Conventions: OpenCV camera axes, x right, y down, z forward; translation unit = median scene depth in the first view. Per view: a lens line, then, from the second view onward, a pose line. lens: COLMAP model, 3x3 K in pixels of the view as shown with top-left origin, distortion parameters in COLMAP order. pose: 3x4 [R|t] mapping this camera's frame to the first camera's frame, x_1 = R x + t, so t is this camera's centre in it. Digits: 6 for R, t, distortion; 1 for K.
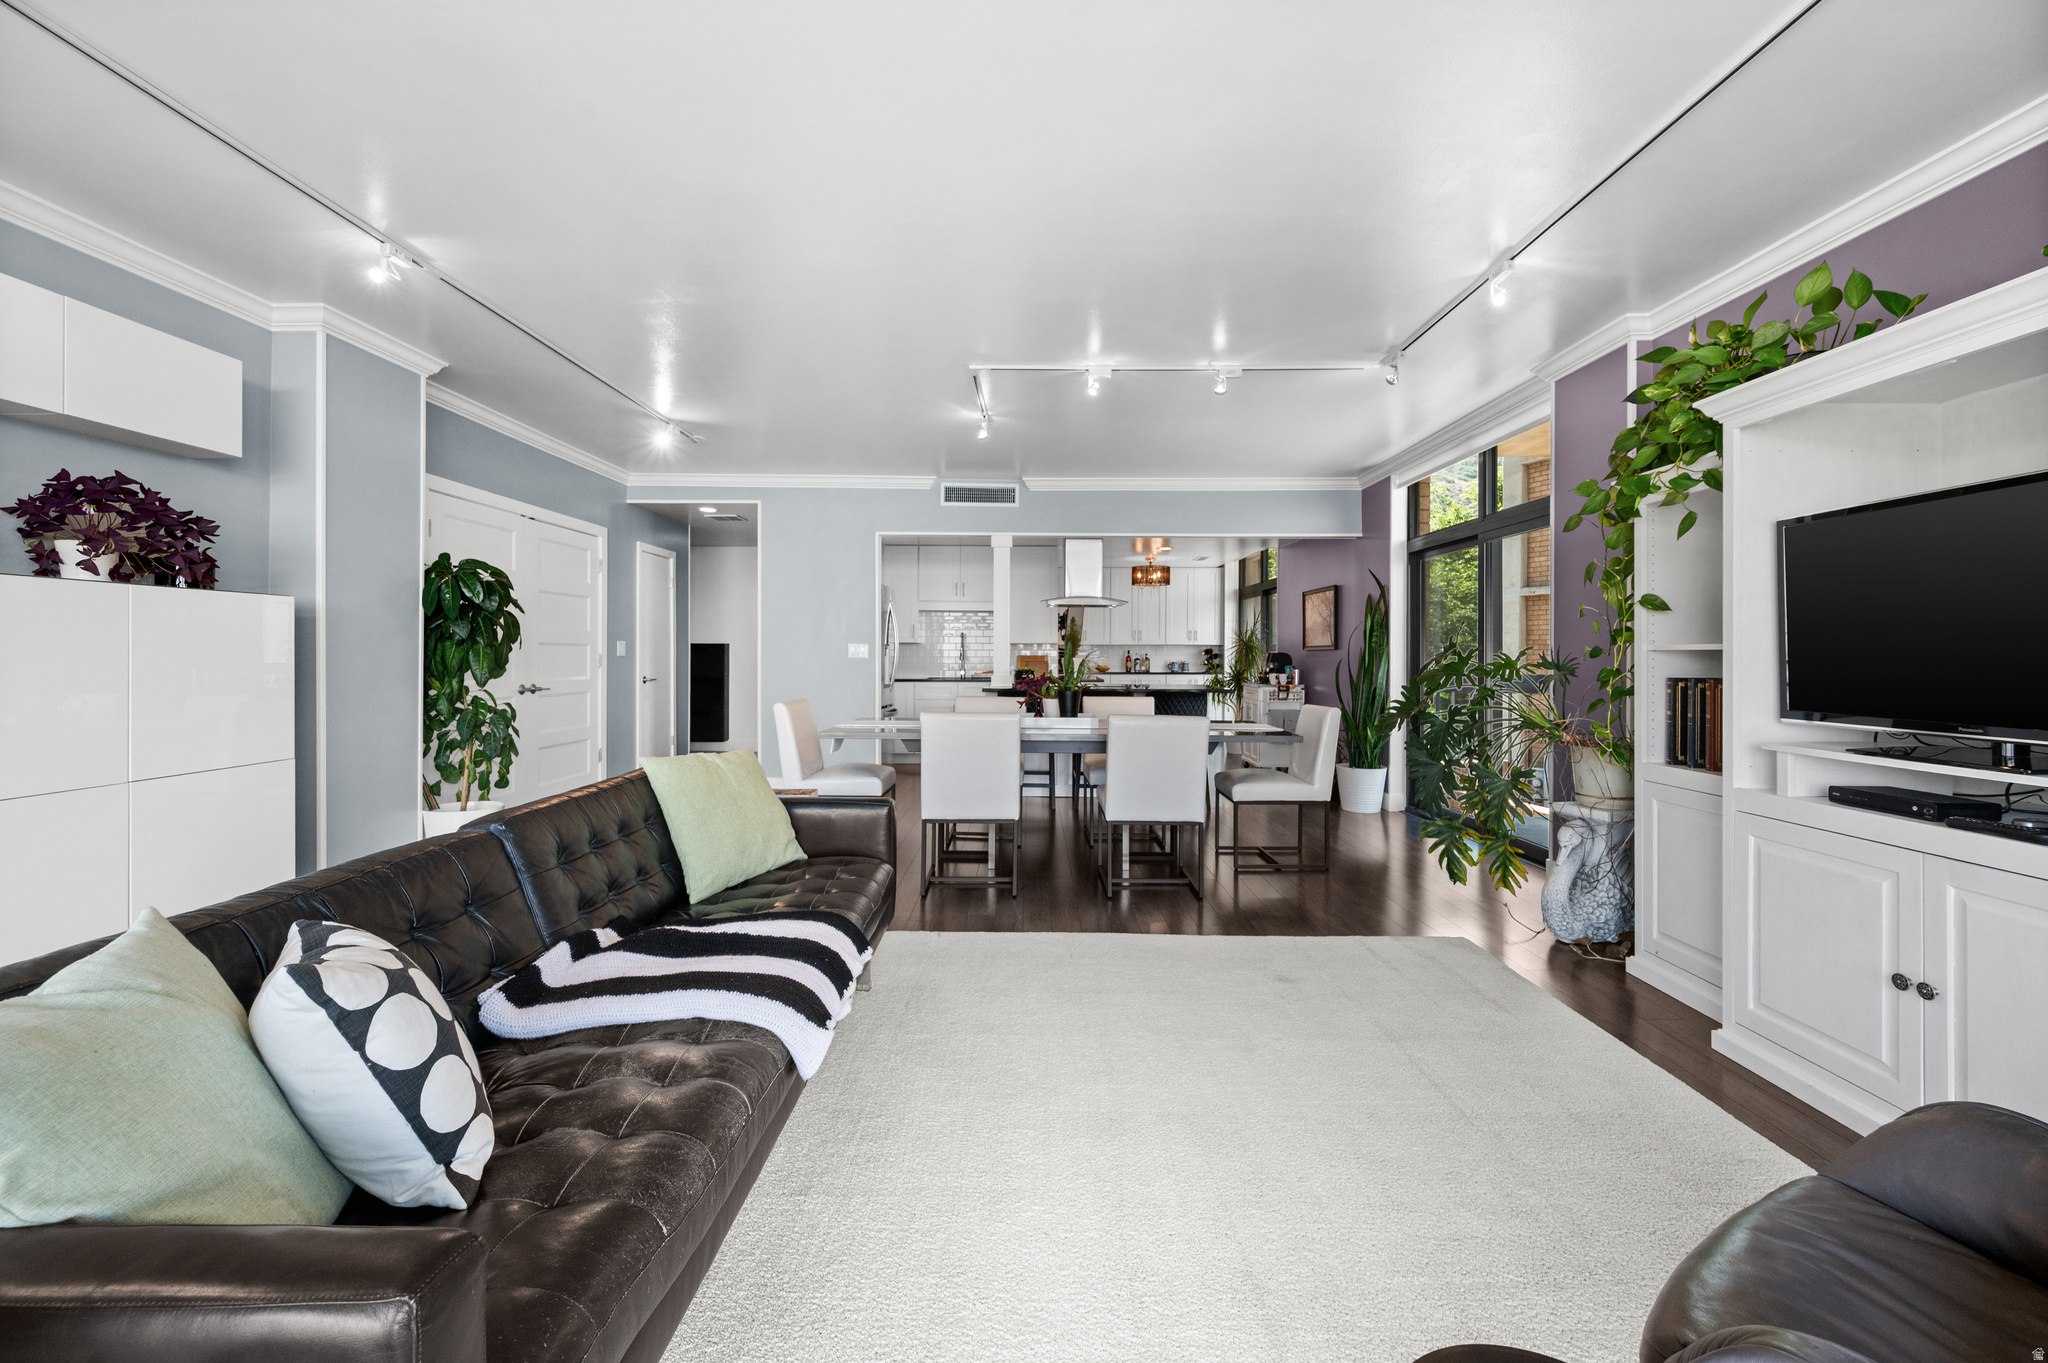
lens RADIAL K [[814.9, 0, 1029.6], [0, 814.9, 654.8], [0, 0, 1]] dist [-0.002842, 0.000487]
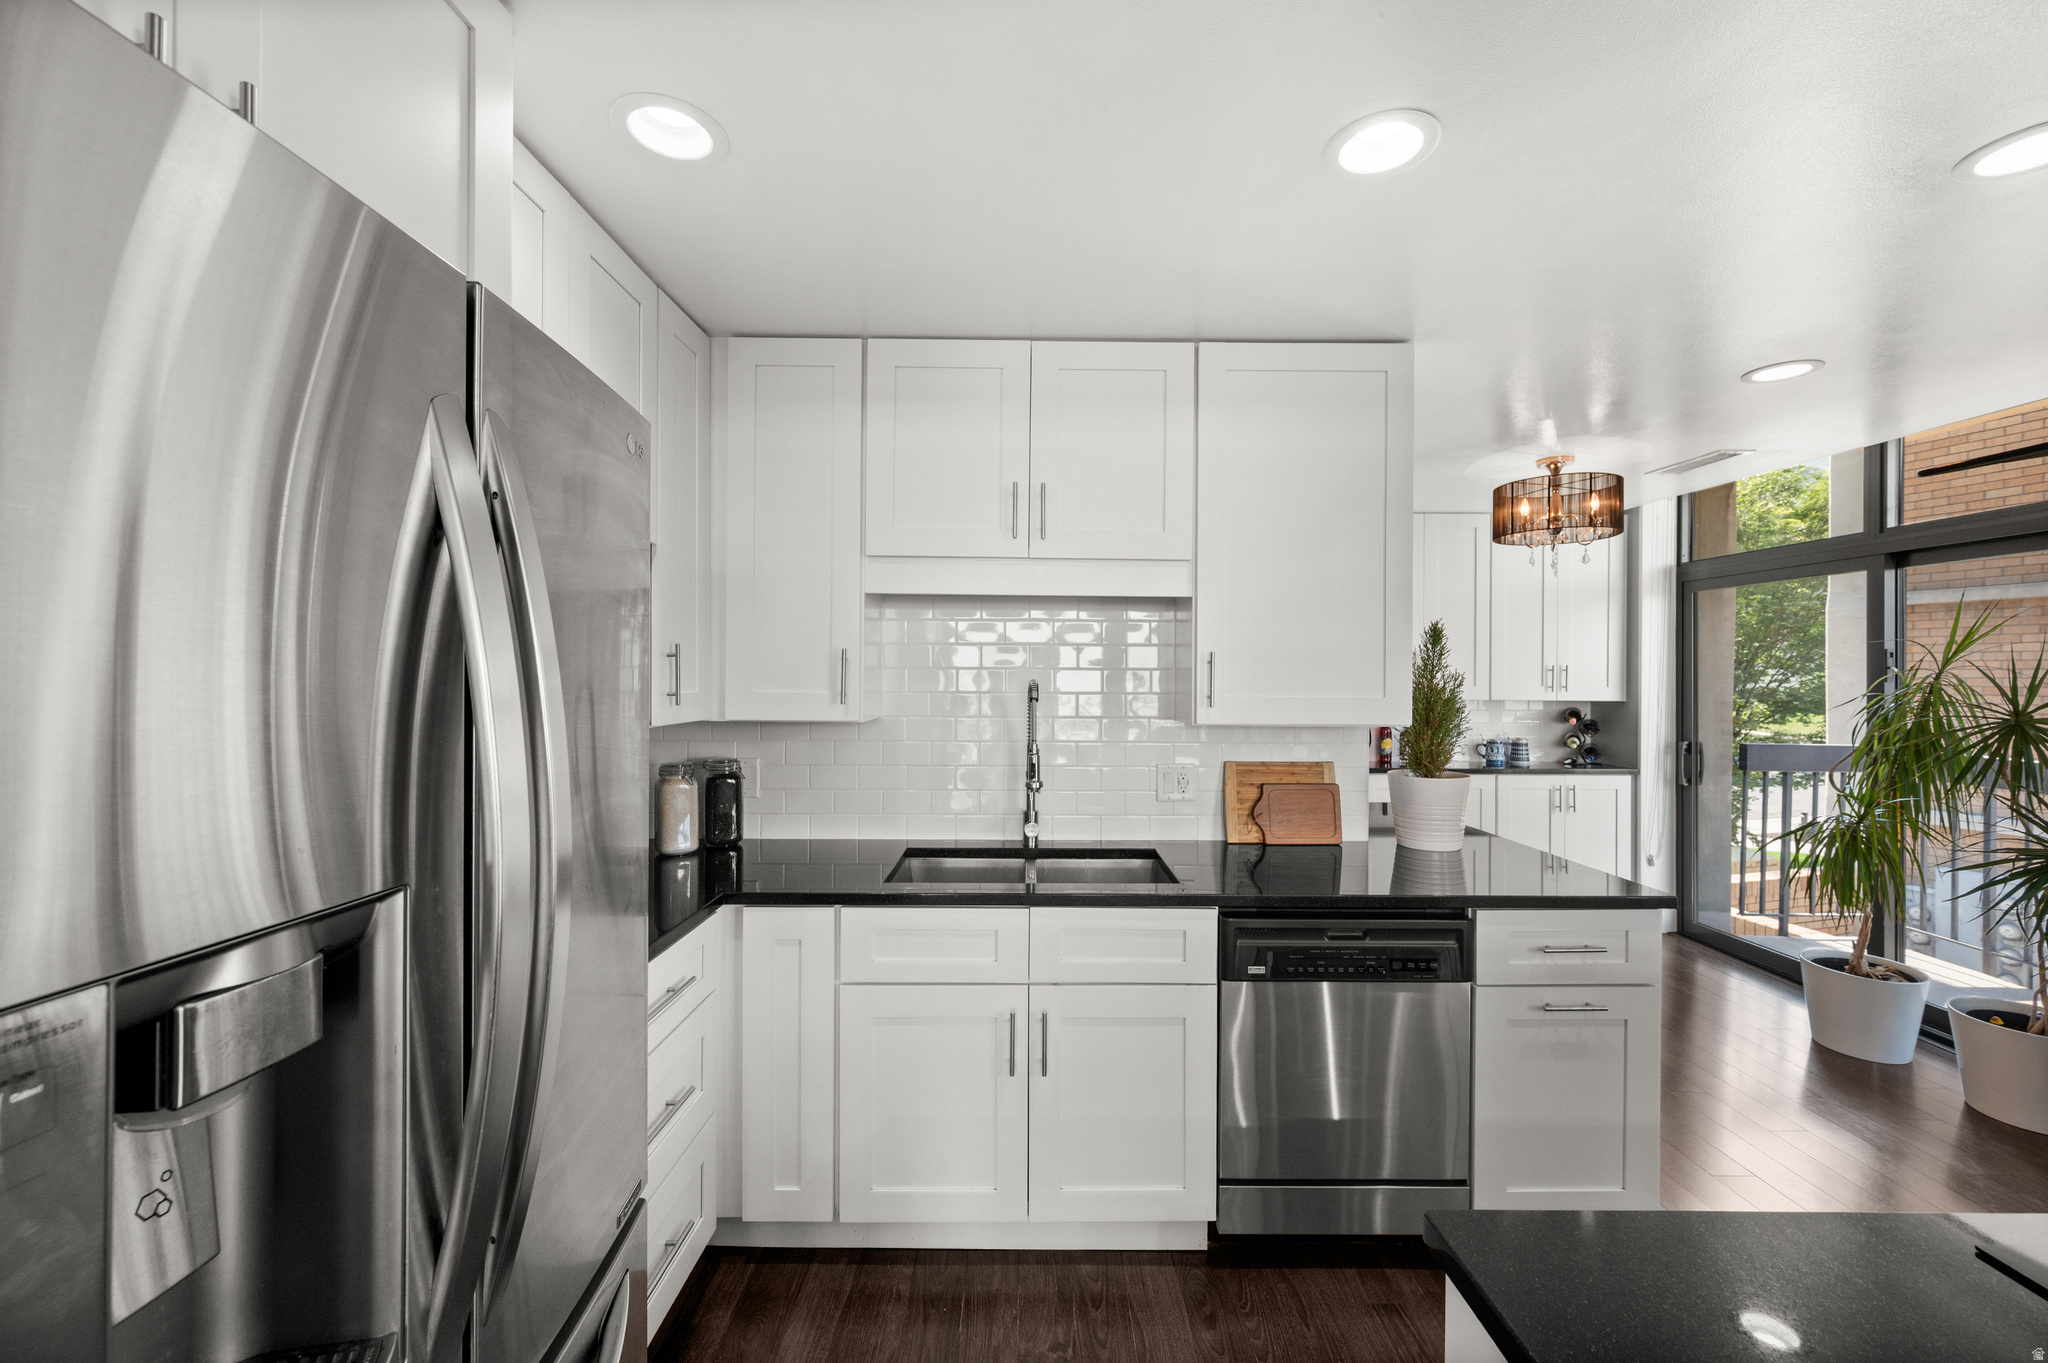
lens RADIAL K [[814.9, 0, 1021.9], [0, 814.9, 665.6], [0, 0, 1]] dist [-0.002842, 0.000487]
pose [[0.999974, 0.006487, 0.003090, -0.137870], [-0.006444, 0.999883, -0.013898, -0.044964], [-0.003180, 0.013878, 0.999899, 1.163502]]
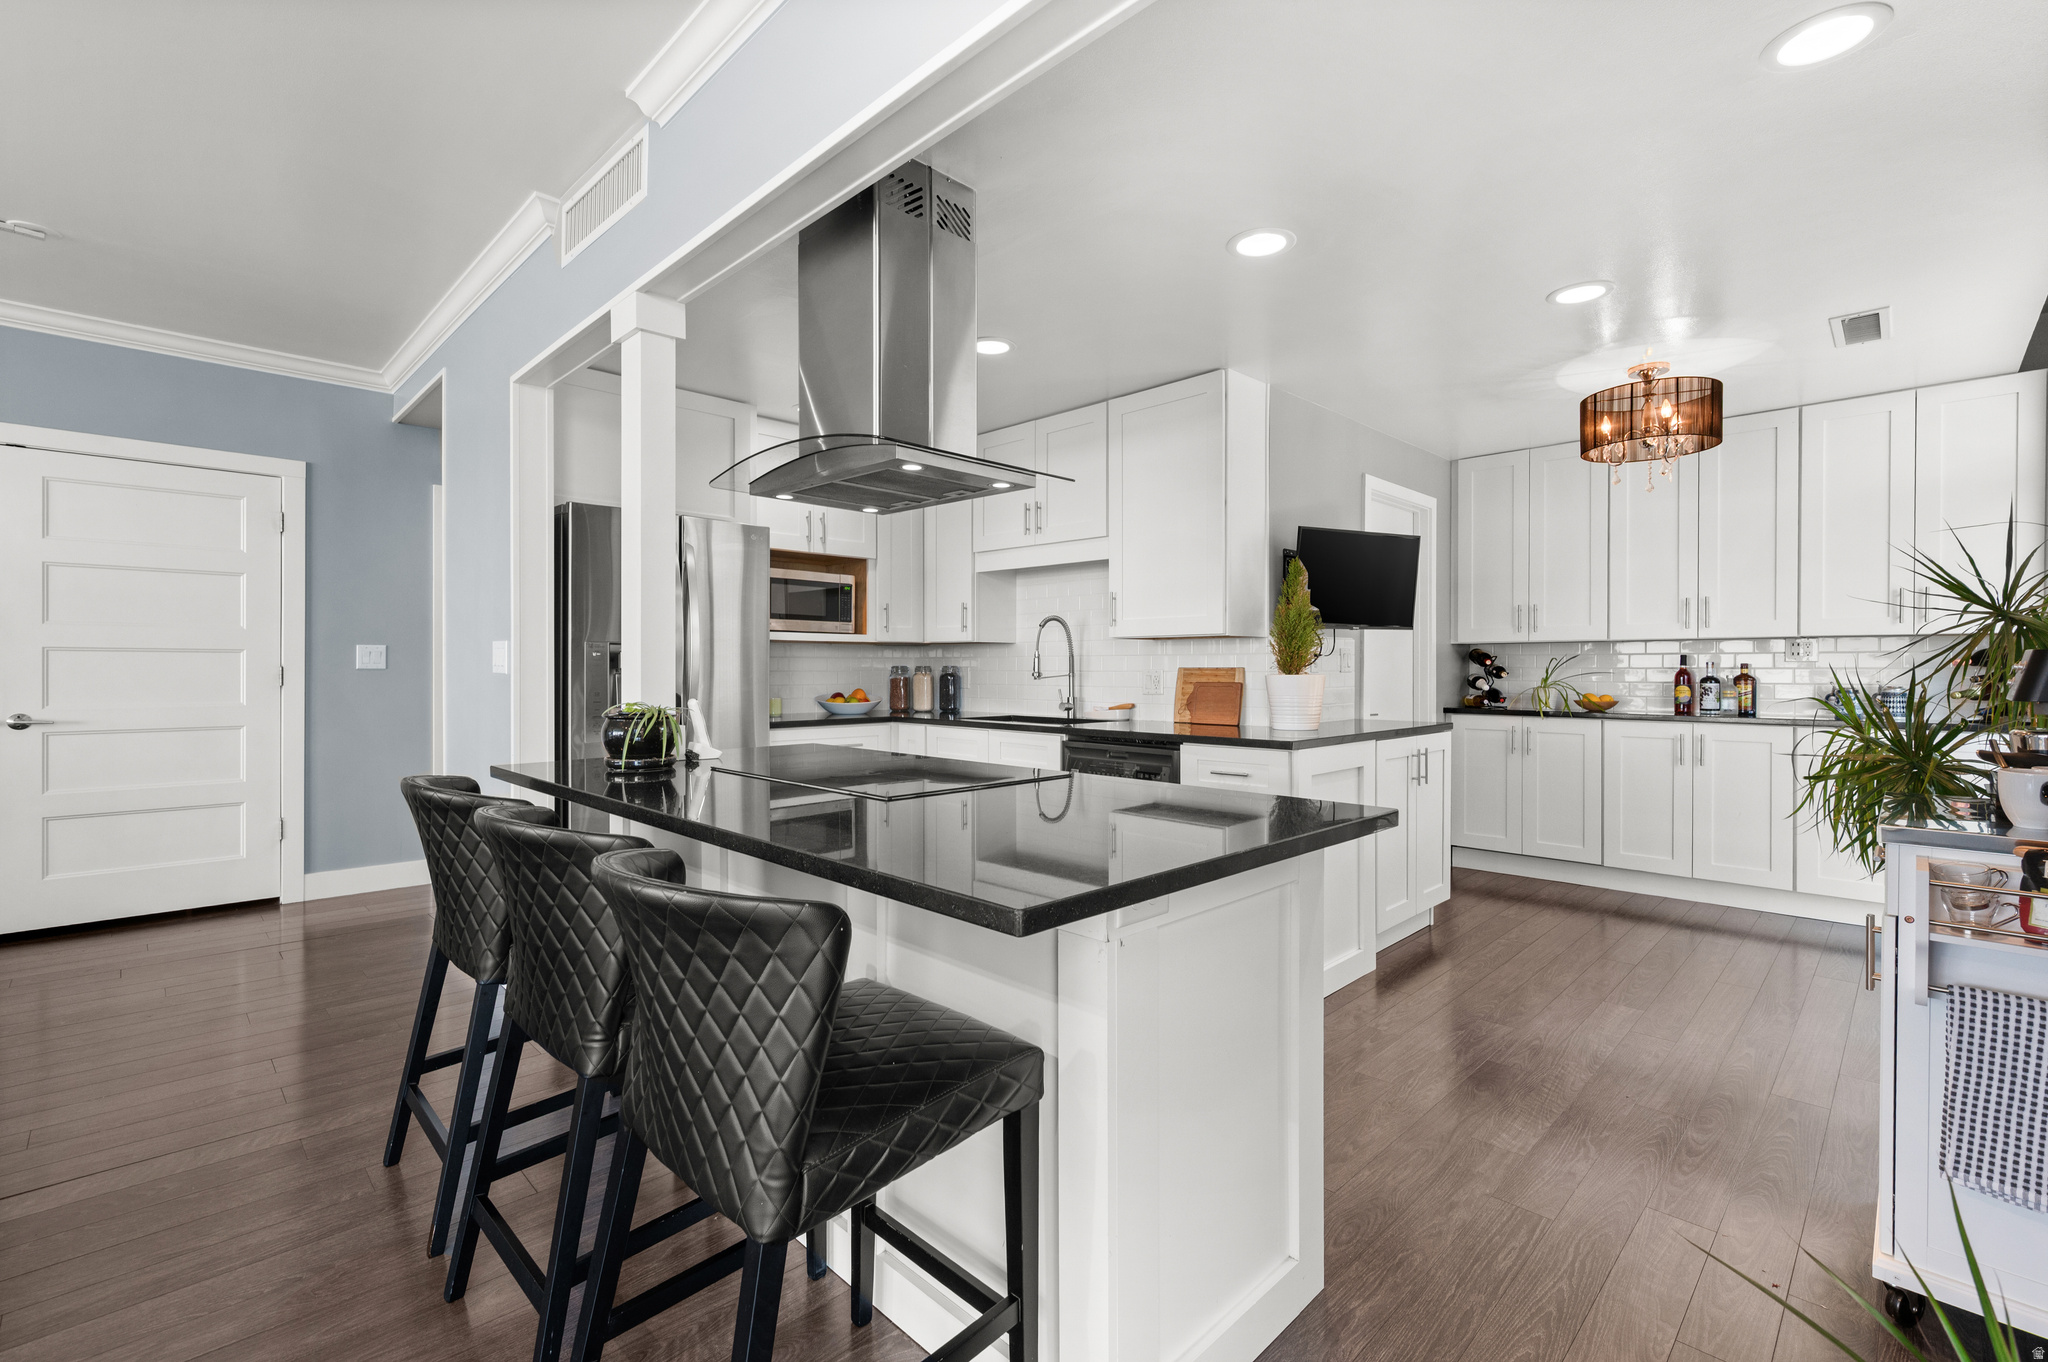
lens RADIAL K [[886.6, 0, 1047.6], [0, 886.6, 674.5], [0, 0, 1]] dist [0.000647, -0.000577]
pose [[0.712926, 0.006949, -0.701205, 0.400304], [-0.000503, 0.999956, 0.009399, -0.000312], [0.701239, -0.006348, 0.712898, 1.028982]]
